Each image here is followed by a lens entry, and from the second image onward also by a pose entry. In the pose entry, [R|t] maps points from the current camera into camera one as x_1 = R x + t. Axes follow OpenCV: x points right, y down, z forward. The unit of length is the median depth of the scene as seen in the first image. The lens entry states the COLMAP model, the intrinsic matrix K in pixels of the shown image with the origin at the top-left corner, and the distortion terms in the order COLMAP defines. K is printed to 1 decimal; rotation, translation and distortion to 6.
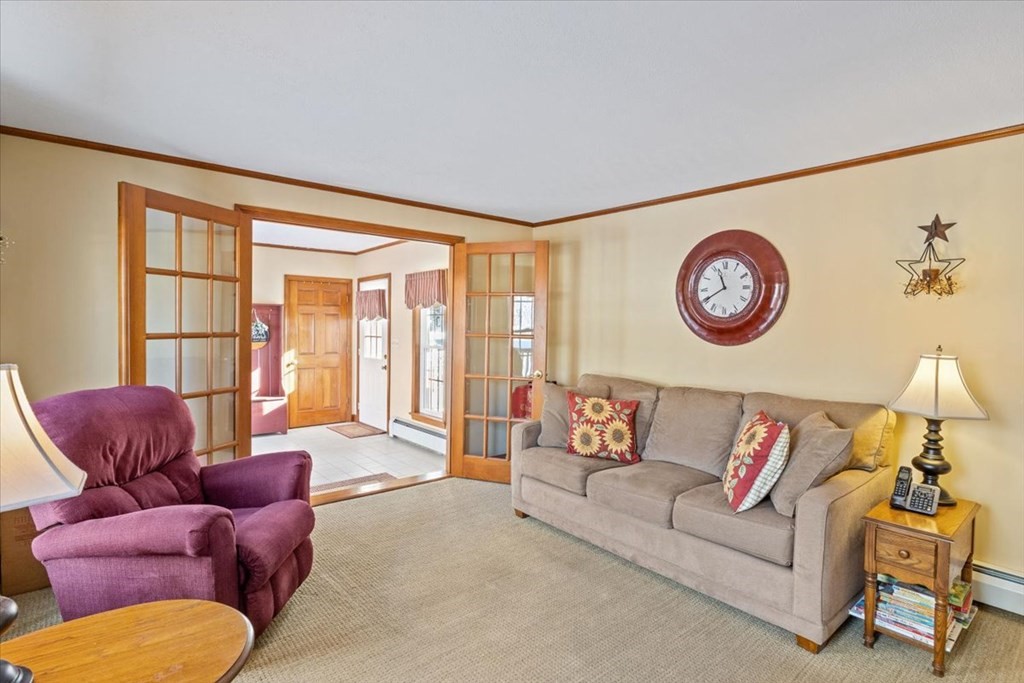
lens RADIAL K [[501.1, 0, 514.8], [0, 501.1, 341.2], [0, 0, 1]] dist [-0.012801, 0.001778]
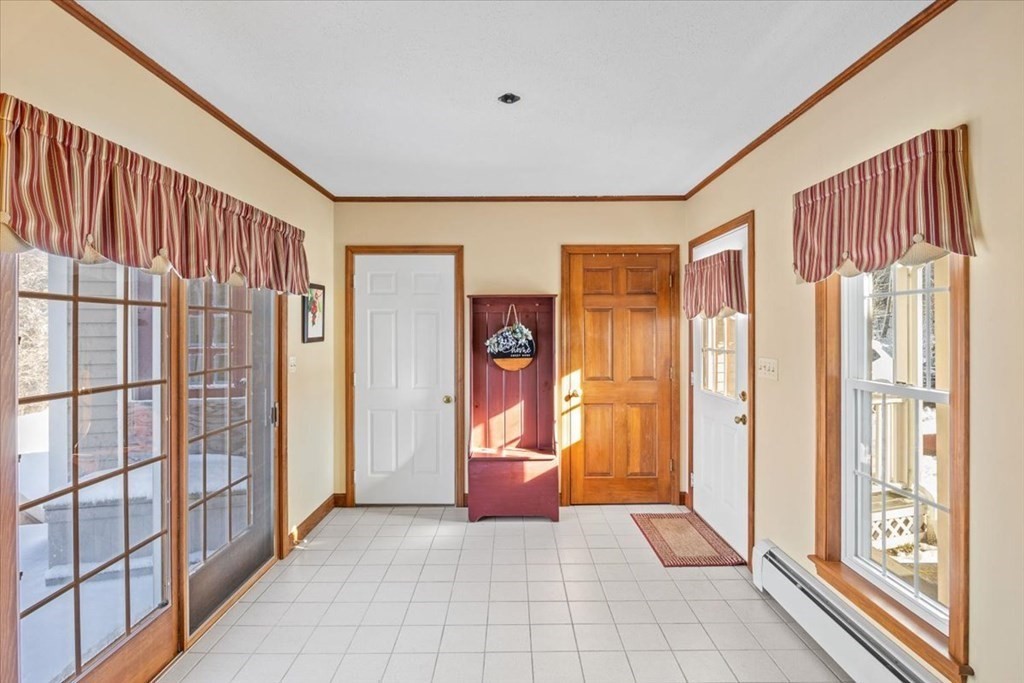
lens RADIAL K [[501.1, 0, 506.7], [0, 501.1, 325.9], [0, 0, 1]] dist [-0.012801, 0.001778]
pose [[0.759334, -0.018349, -0.650442, -0.135924], [-0.006035, 0.999361, -0.035237, -0.017122], [0.650673, 0.030682, 0.758738, 0.557641]]
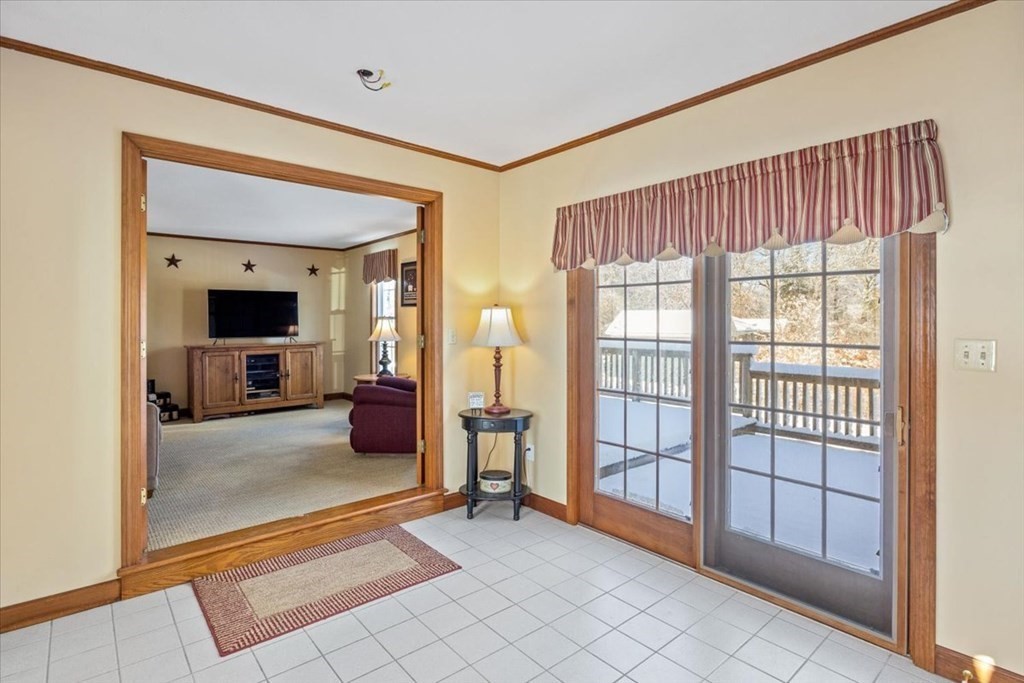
lens RADIAL K [[501.1, 0, 505.0], [0, 501.1, 322.5], [0, 0, 1]] dist [-0.012801, 0.001778]
pose [[-0.999896, -0.014411, 0.000842, -0.383928], [-0.014382, 0.999499, 0.028208, -0.014908], [-0.001248, 0.028193, -0.999602, 1.107226]]
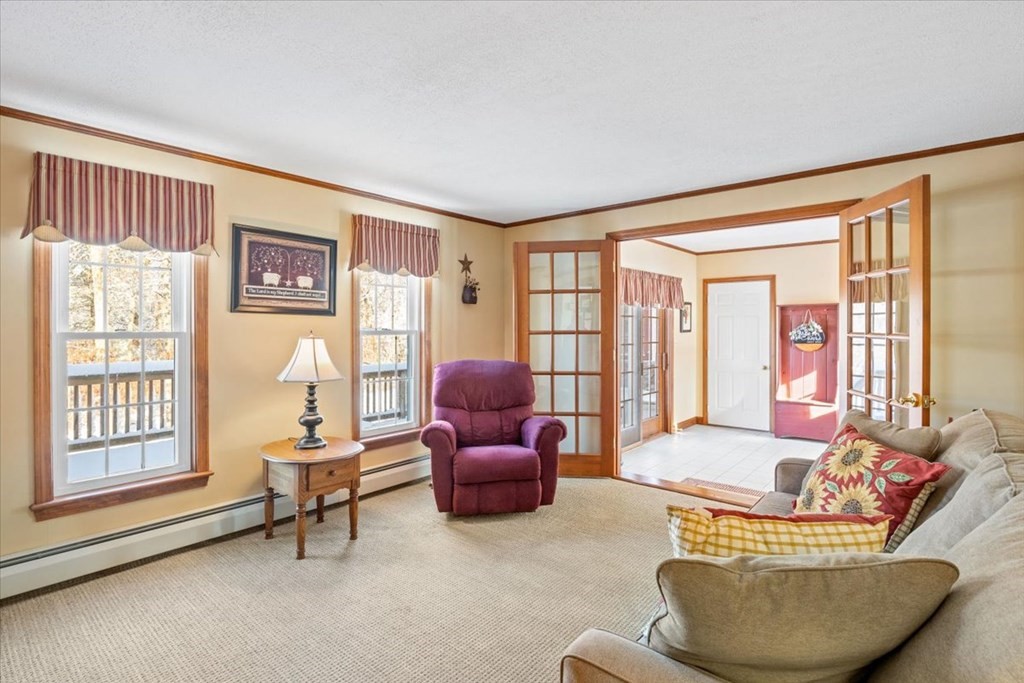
lens RADIAL K [[501.1, 0, 511.3], [0, 501.1, 333.3], [0, 0, 1]] dist [-0.012801, 0.001778]
pose [[0.166502, -0.001636, -0.986040, 0.363545], [-0.024524, 0.999682, -0.005800, 0.001487], [0.985736, 0.025148, 0.166409, 0.276929]]
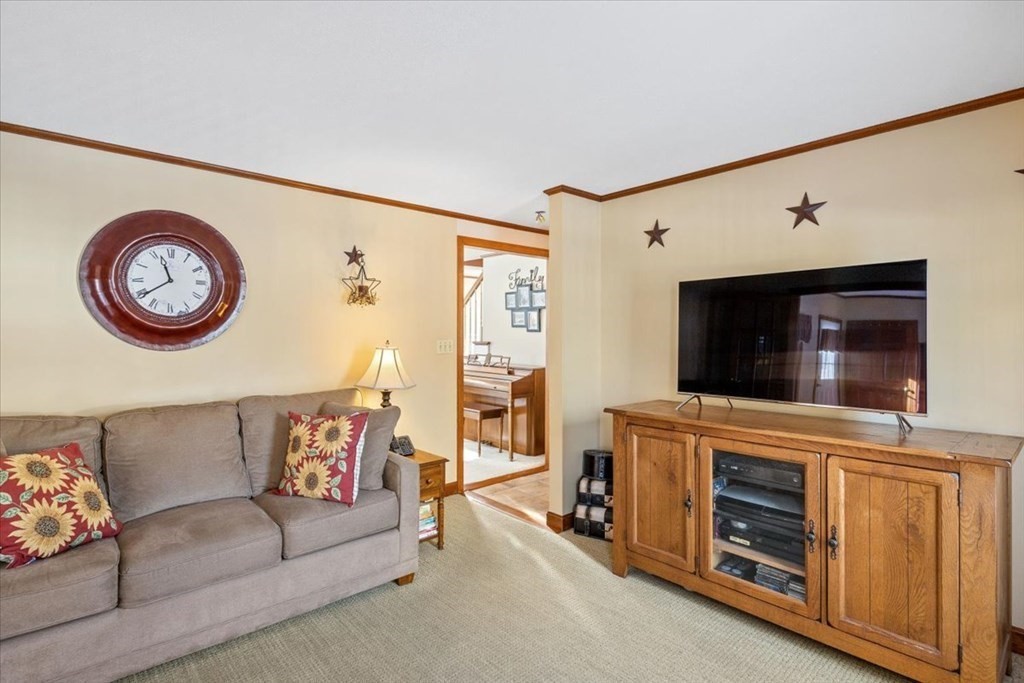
lens RADIAL K [[501.1, 0, 513.6], [0, 501.1, 333.8], [0, 0, 1]] dist [-0.012801, 0.001778]
pose [[-0.032889, -0.019533, 0.999268, -0.228636], [0.027223, 0.999421, 0.020432, -0.011110], [-0.999088, 0.027875, -0.032338, 0.253220]]
